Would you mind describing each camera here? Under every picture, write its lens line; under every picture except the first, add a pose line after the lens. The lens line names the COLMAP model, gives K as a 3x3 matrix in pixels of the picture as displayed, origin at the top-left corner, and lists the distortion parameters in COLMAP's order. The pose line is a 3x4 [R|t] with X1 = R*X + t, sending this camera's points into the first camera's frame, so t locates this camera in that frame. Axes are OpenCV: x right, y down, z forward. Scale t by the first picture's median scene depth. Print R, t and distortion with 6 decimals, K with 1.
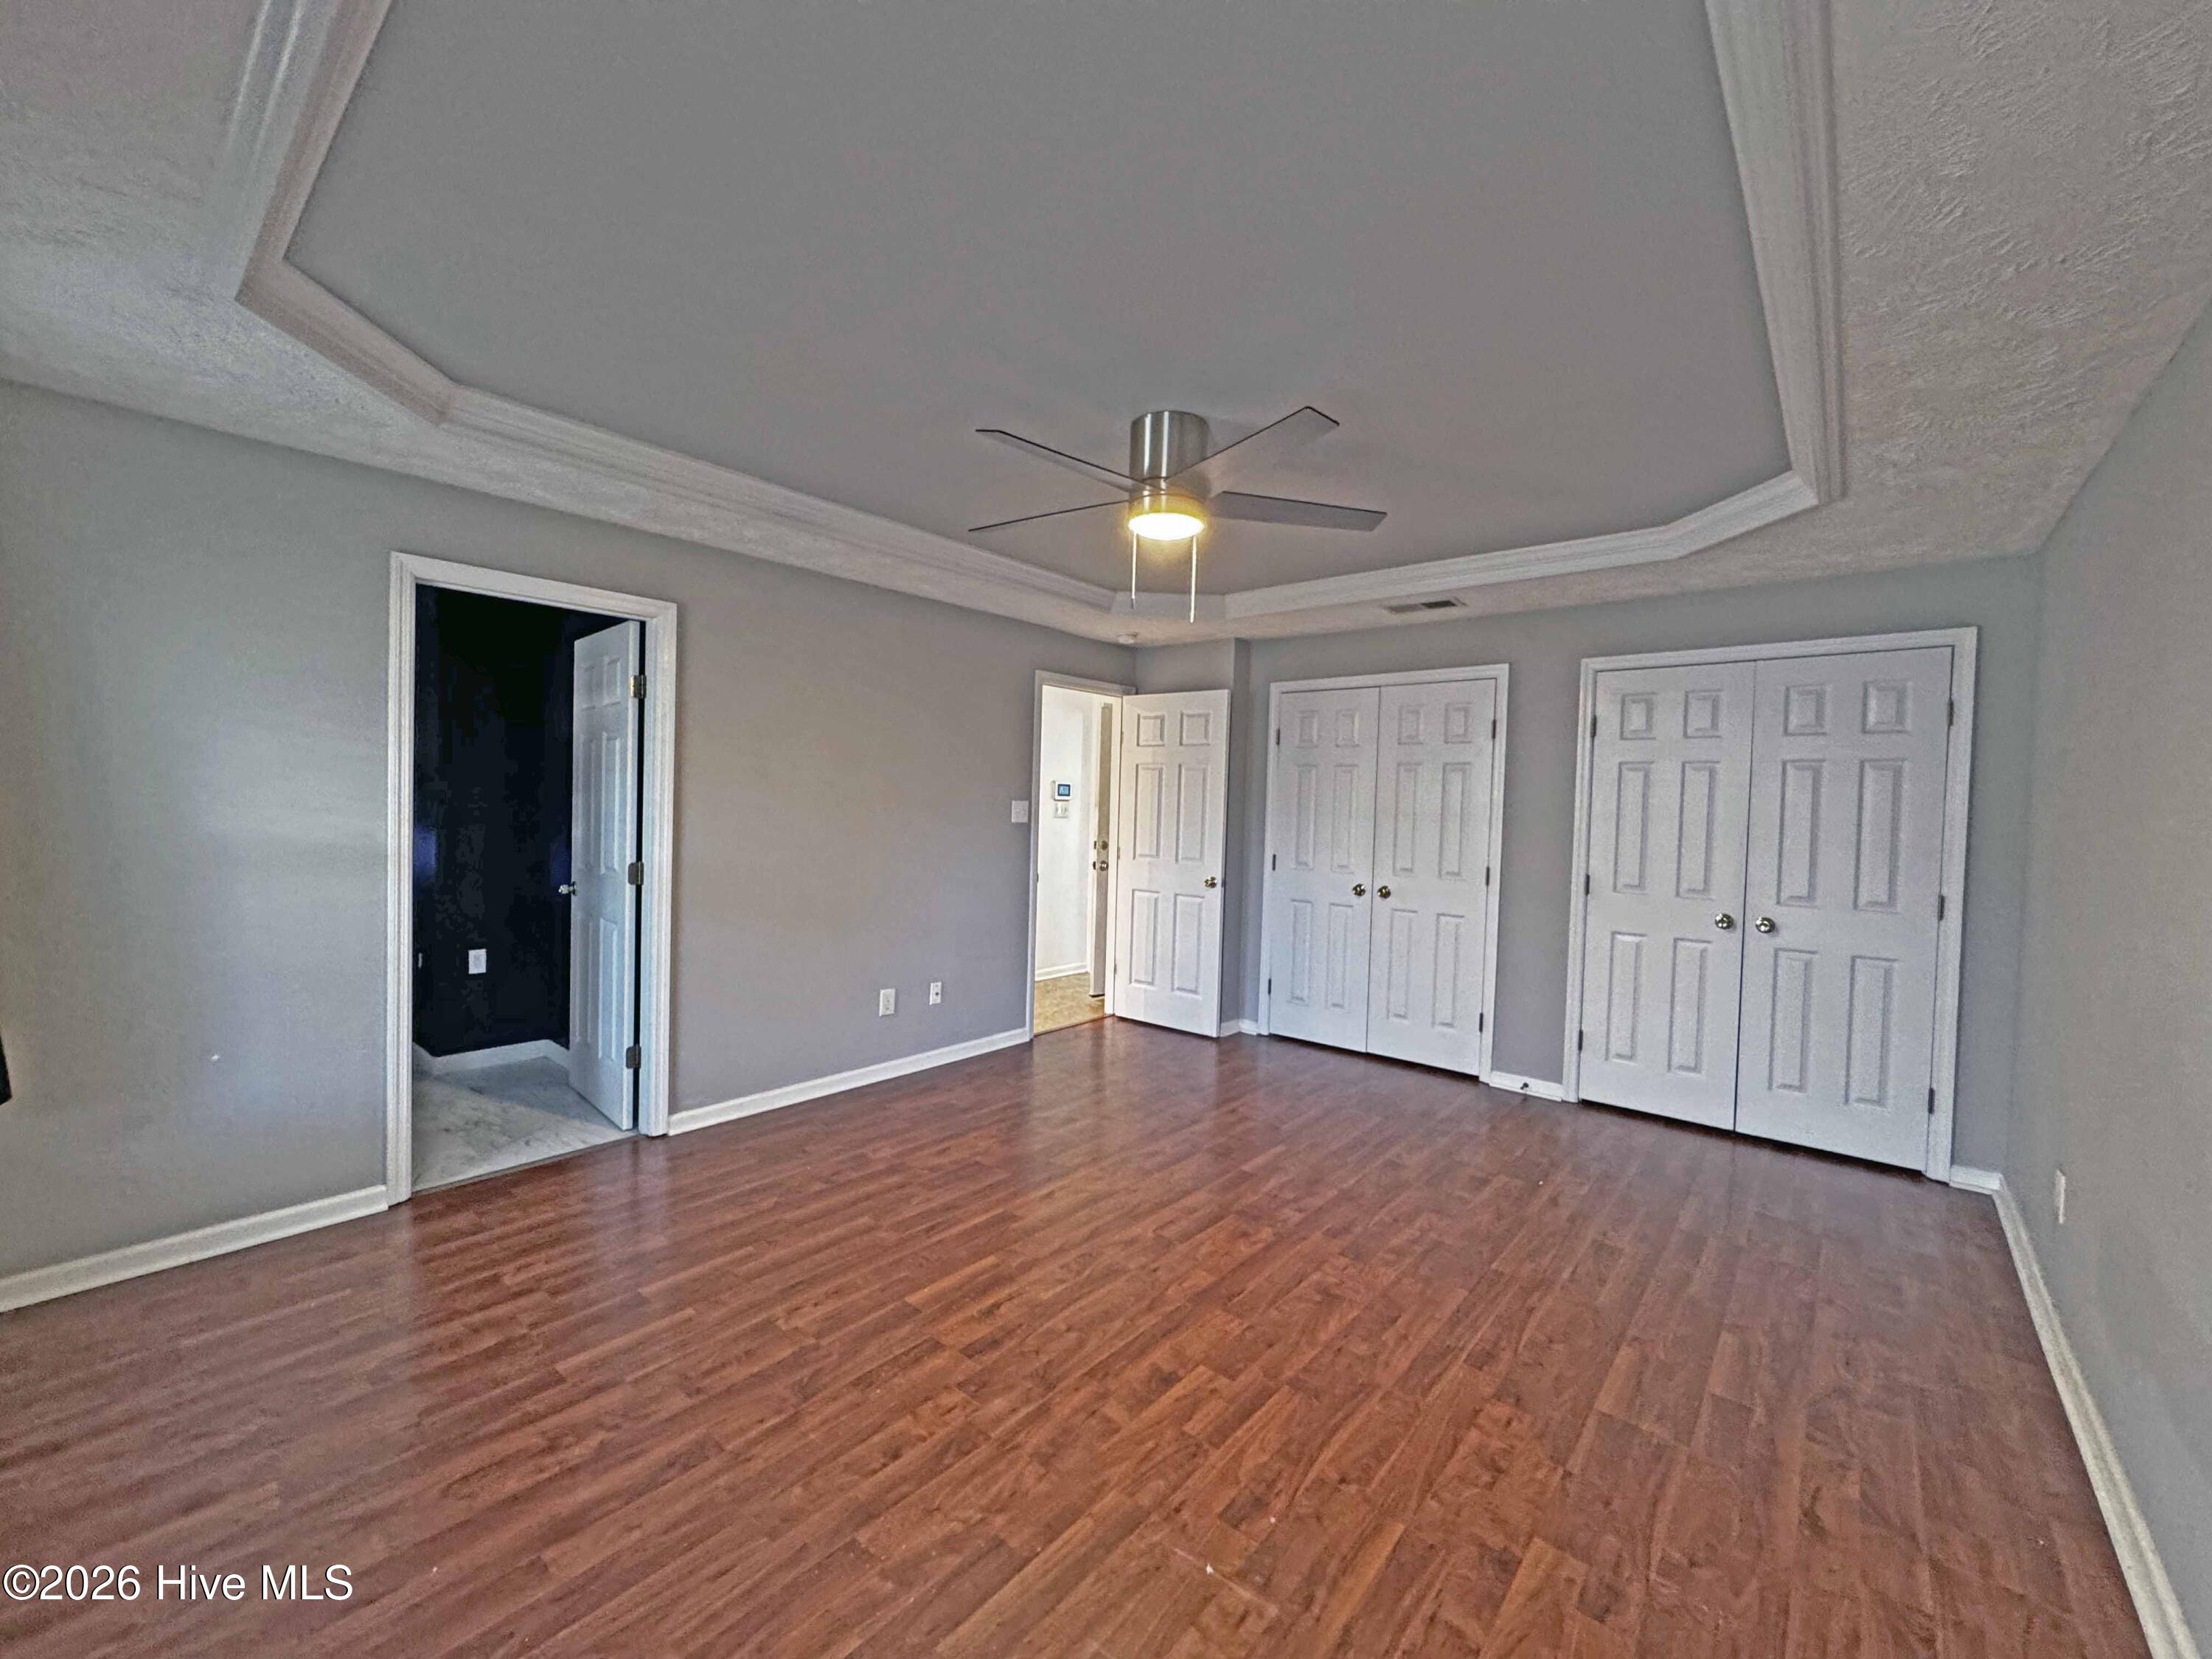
lens RADIAL K [[887.6, 0, 1107.9], [0, 887.6, 833.3], [0, 0, 1]] dist [-0.002850, 0.000757]
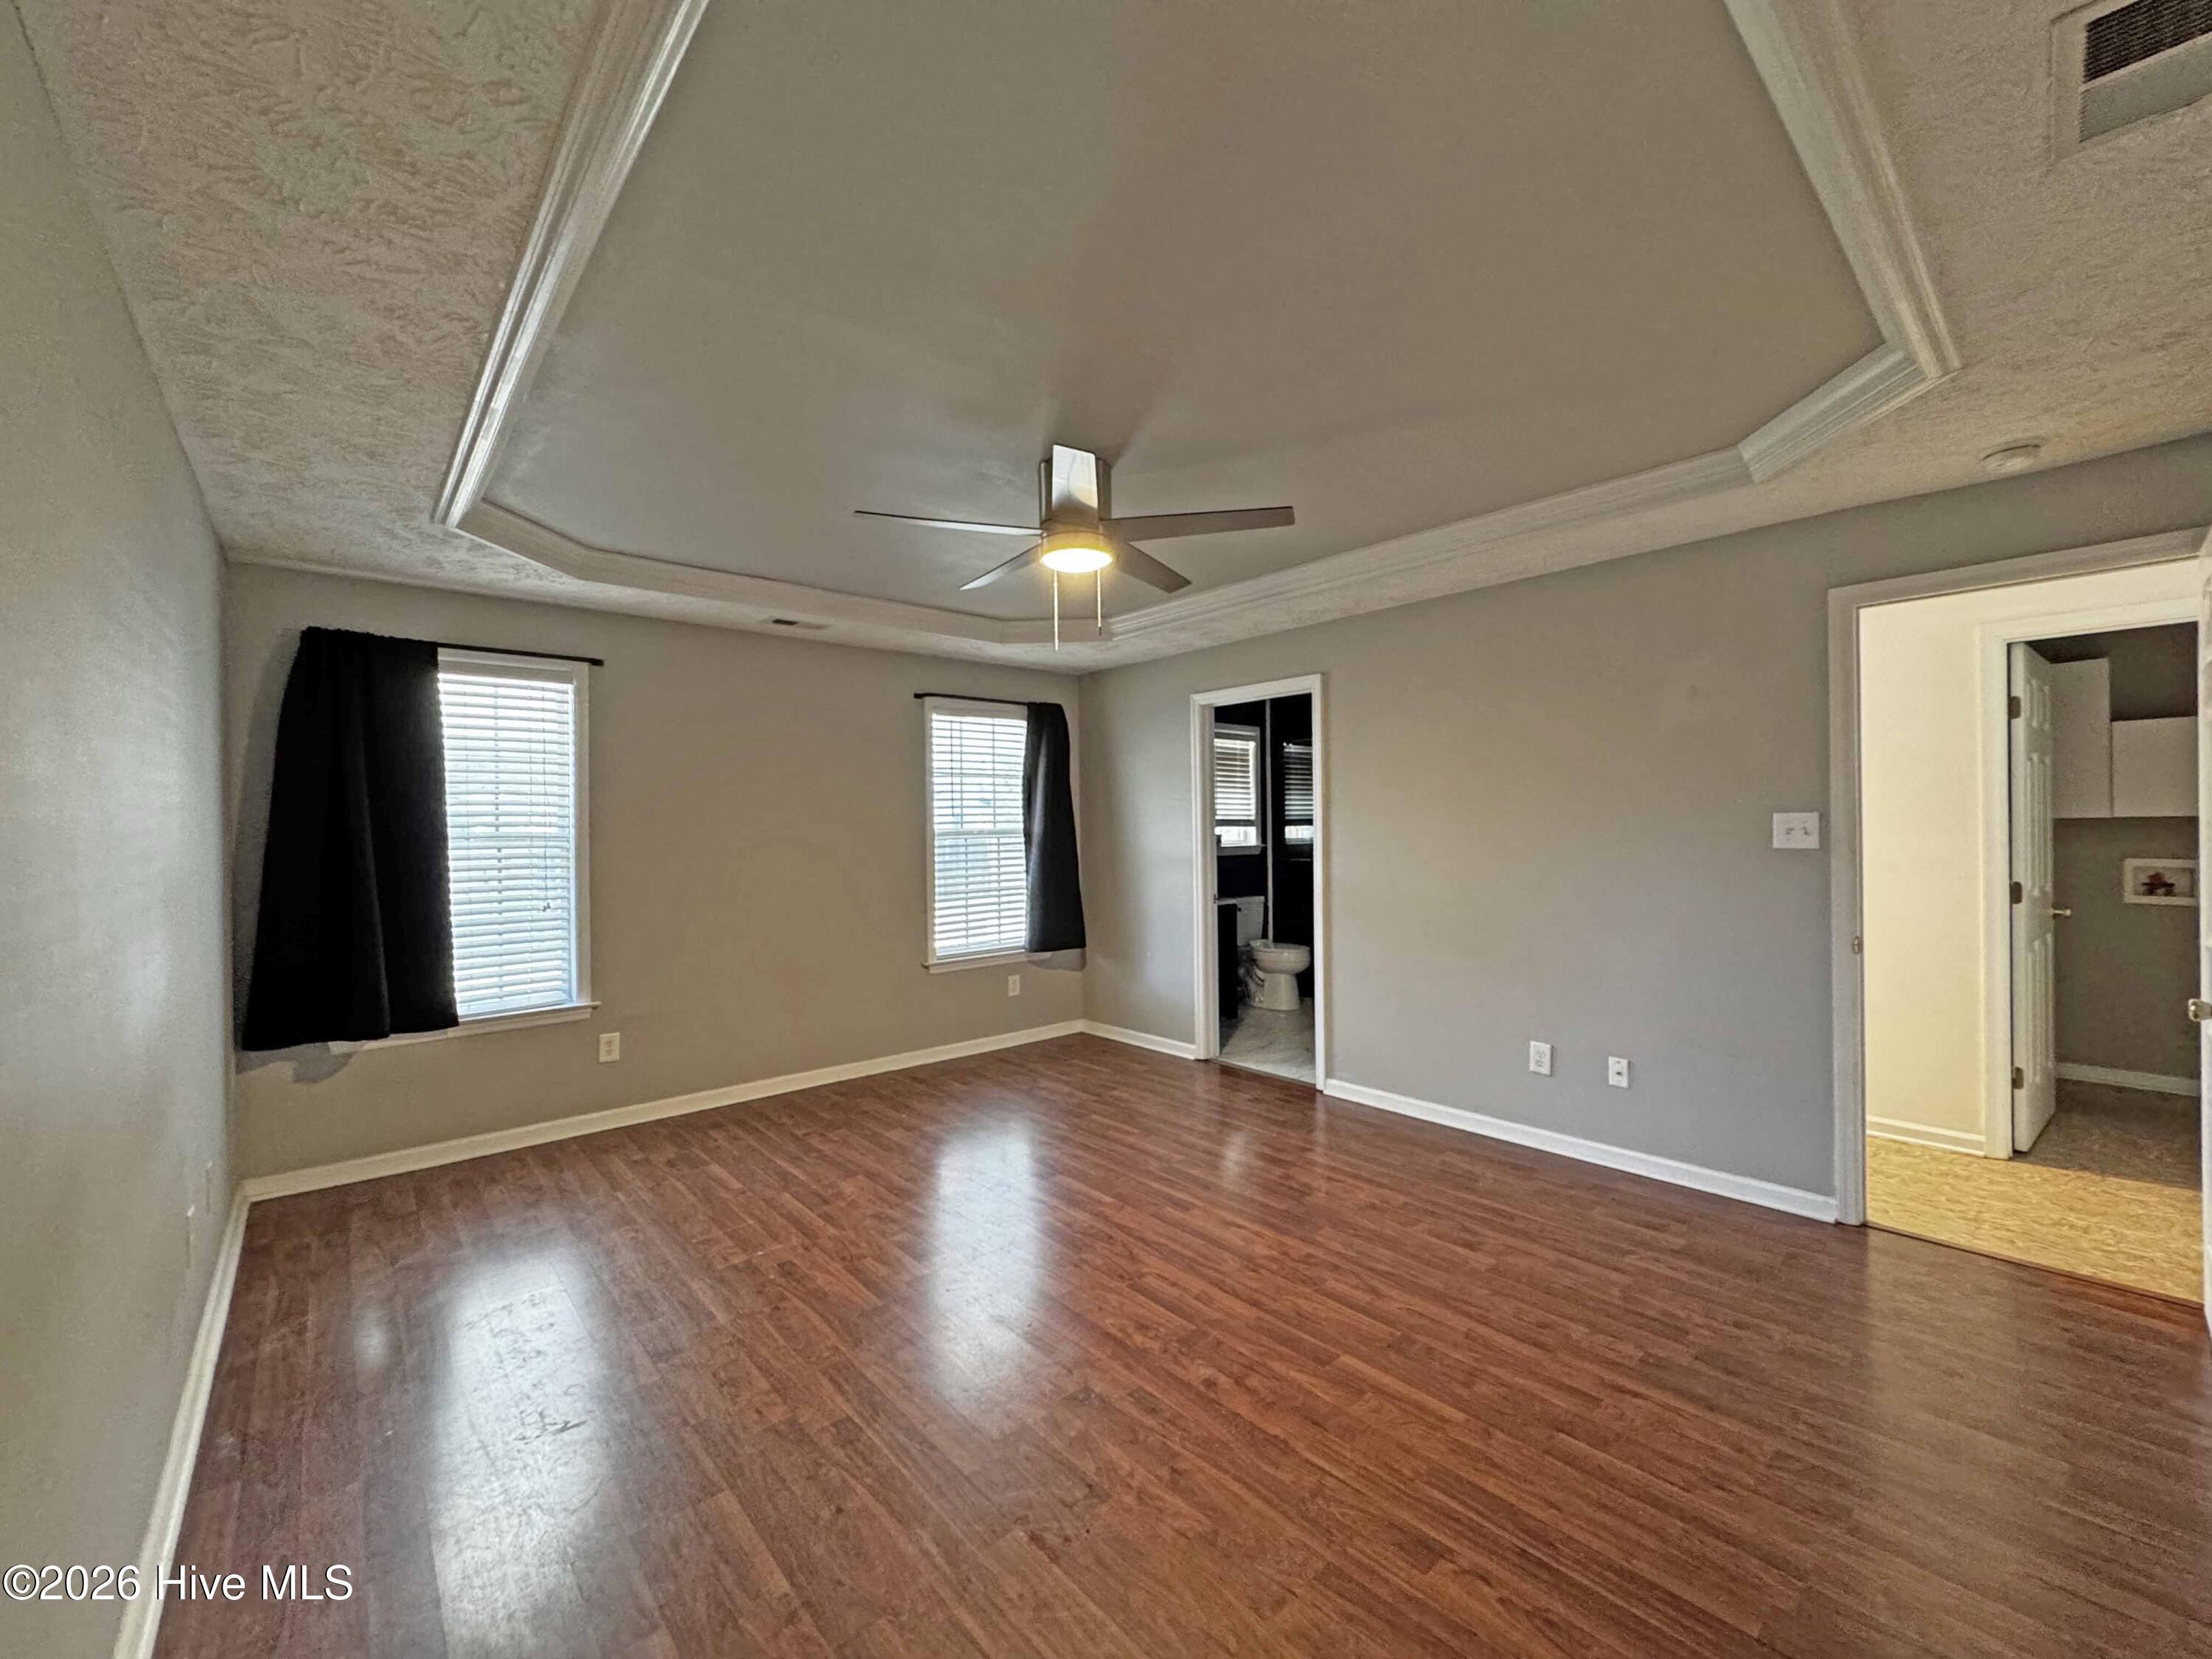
lens RADIAL K [[887.6, 0, 1108.7], [0, 887.6, 826.4], [0, 0, 1]] dist [-0.002850, 0.000757]
pose [[-0.146409, -0.027662, -0.988837, 1.007782], [-0.024735, 0.999399, -0.024295, -0.001563], [0.988915, 0.020902, -0.147005, 1.083835]]
